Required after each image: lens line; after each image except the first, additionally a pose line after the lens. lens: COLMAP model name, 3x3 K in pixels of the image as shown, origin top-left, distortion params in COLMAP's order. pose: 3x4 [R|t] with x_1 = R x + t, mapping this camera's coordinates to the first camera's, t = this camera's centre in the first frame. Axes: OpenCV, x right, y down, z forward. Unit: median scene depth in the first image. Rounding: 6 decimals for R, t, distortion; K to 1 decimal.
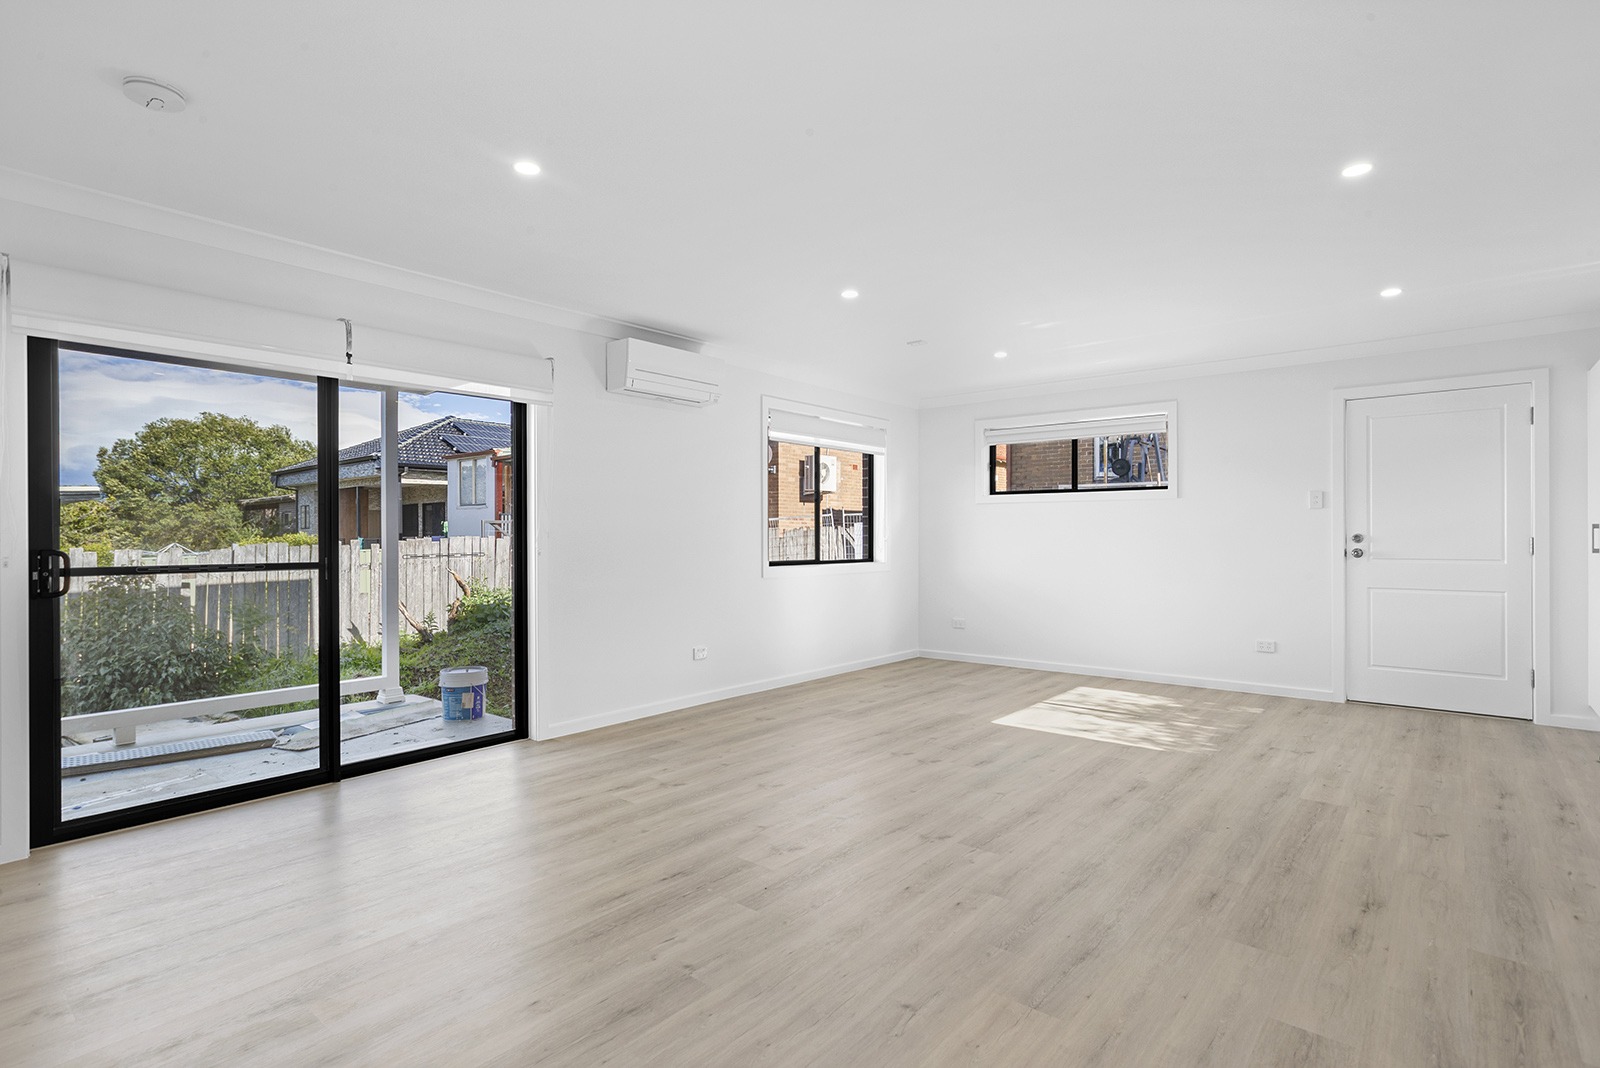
lens RADIAL K [[782.9, 0, 786.5], [0, 782.9, 537.9], [0, 0, 1]] dist [-0.023305, 0.019218]
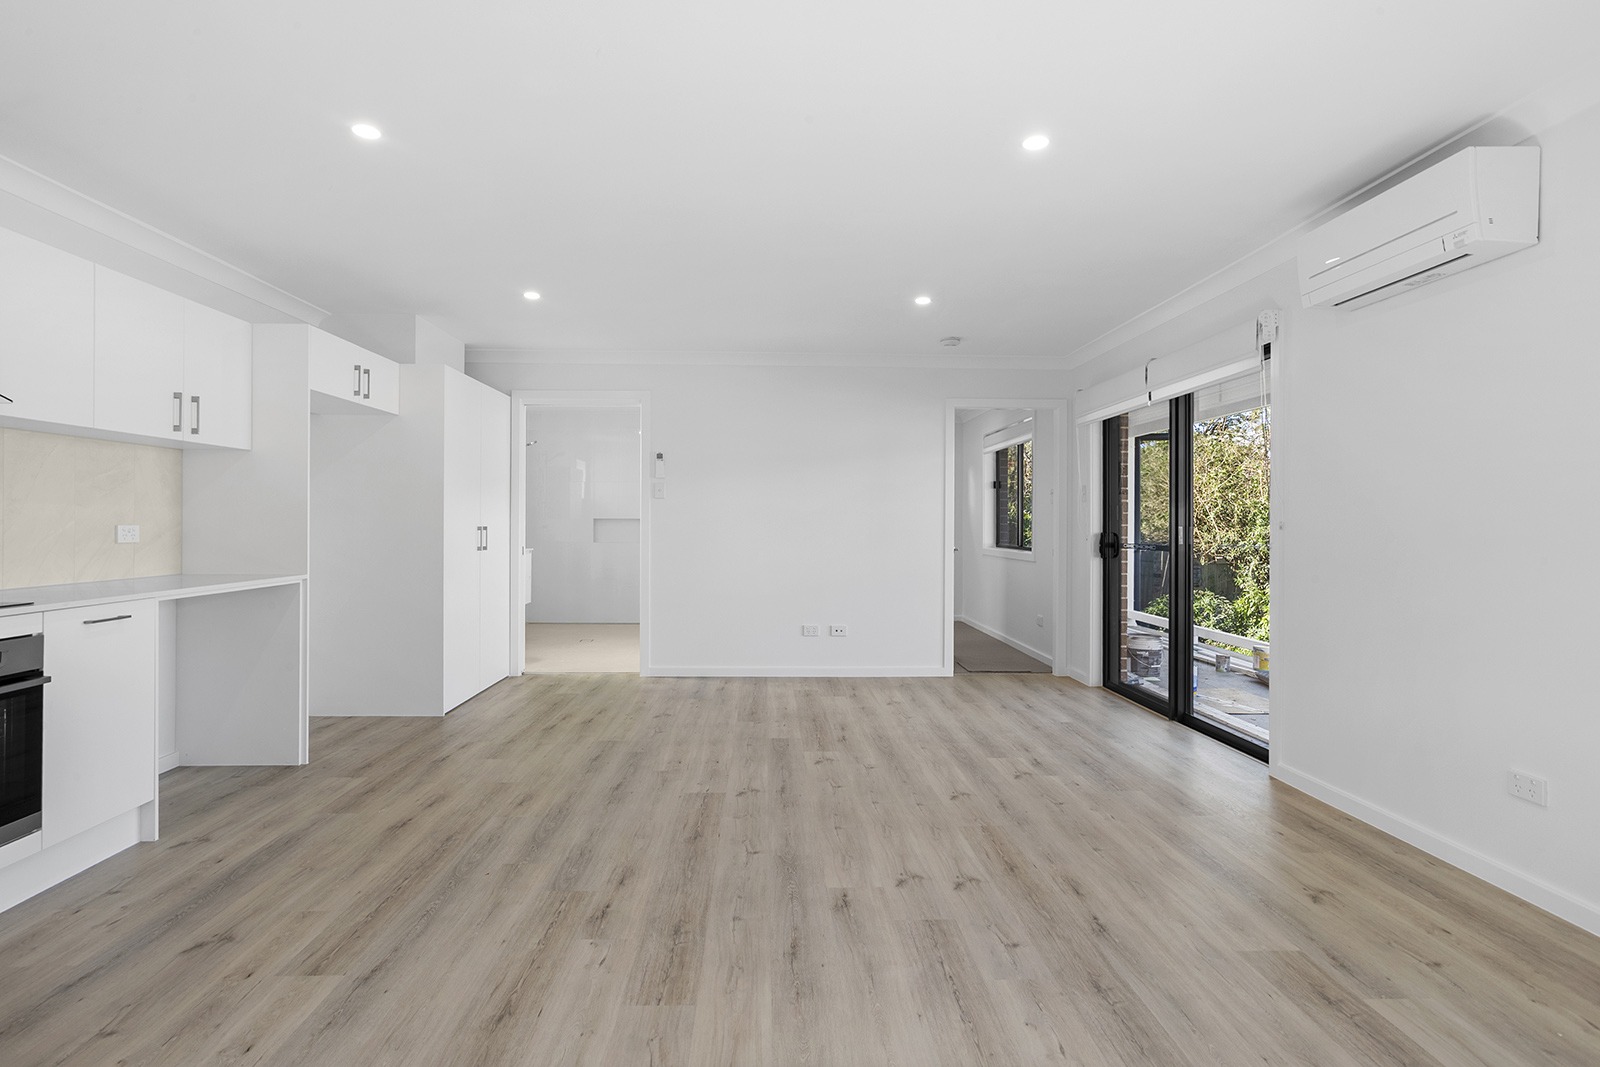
lens RADIAL K [[805.5, 0, 799.7], [0, 805.5, 523.1], [0, 0, 1]] dist [-0.021230, 0.017129]
pose [[-0.727600, -0.001038, -0.686001, 0.772545], [-0.003131, 0.999993, 0.001808, -0.007926], [0.685995, 0.003464, -0.727598, 1.568278]]
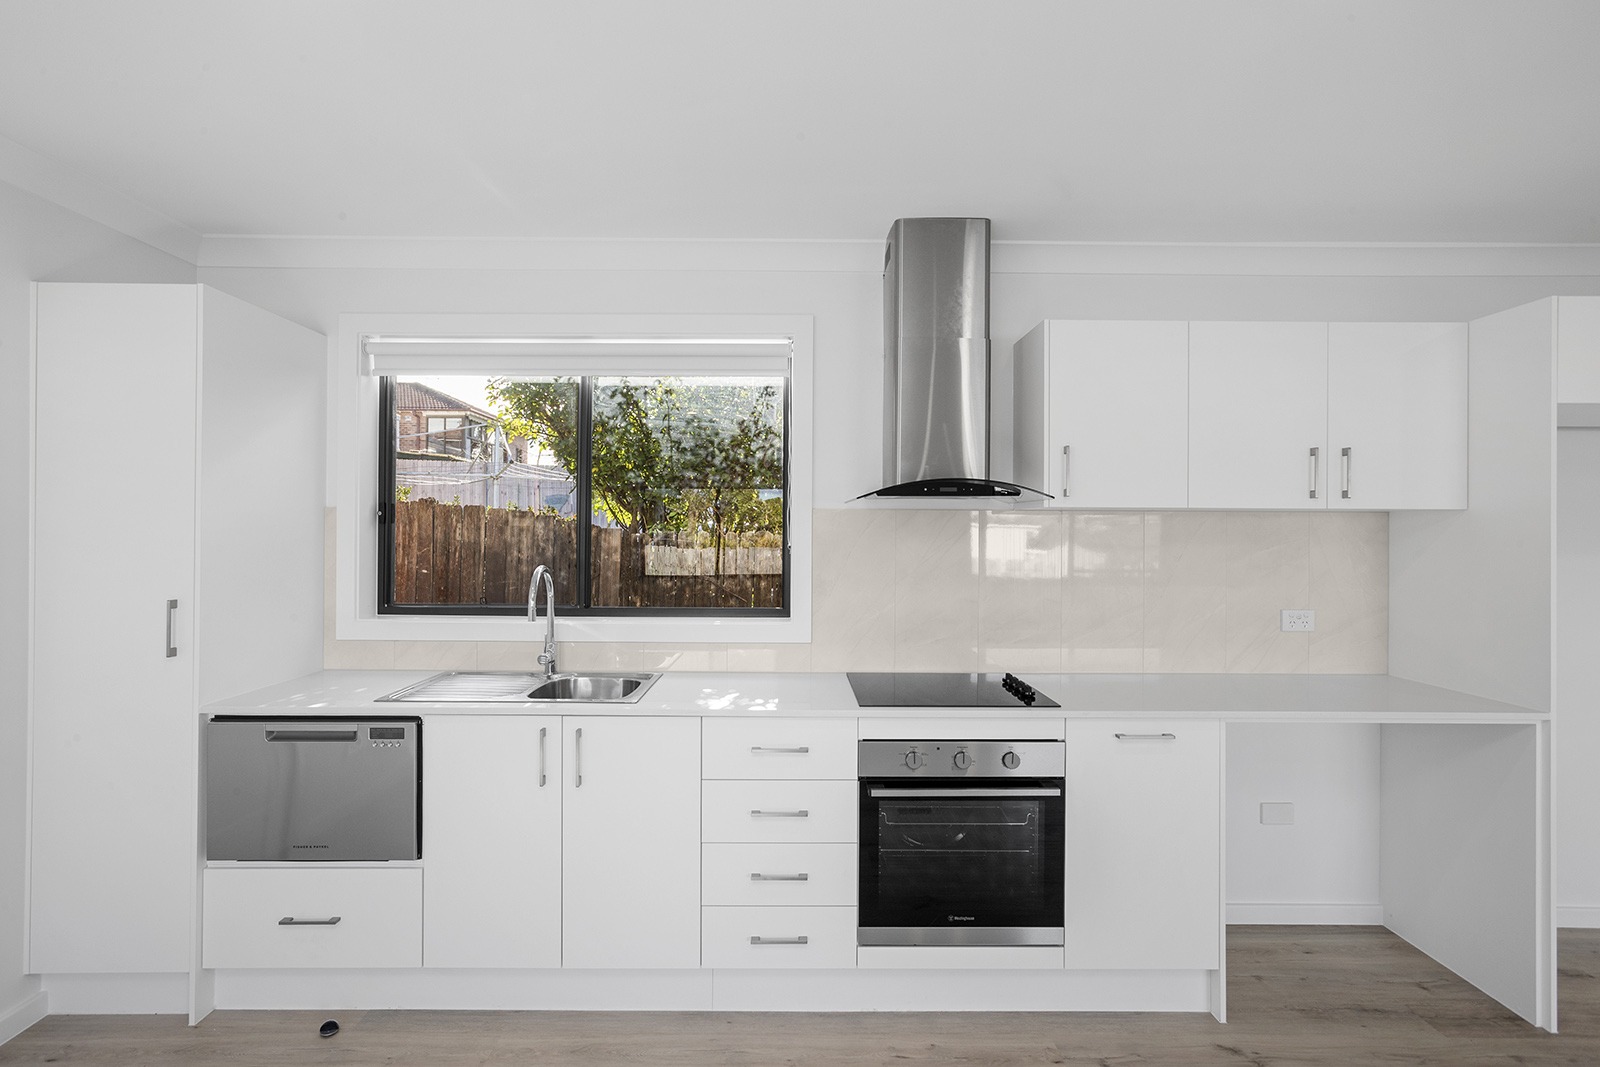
lens RADIAL K [[765.7, 0, 800.0], [0, 765.7, 533.5], [0, 0, 1]] dist [-0.022378, 0.018246]
pose [[-0.655653, -0.002314, 0.755059, 0.455139], [-0.003415, 0.999994, 0.000100, -0.075753], [-0.755055, -0.002513, -0.655657, 1.197889]]
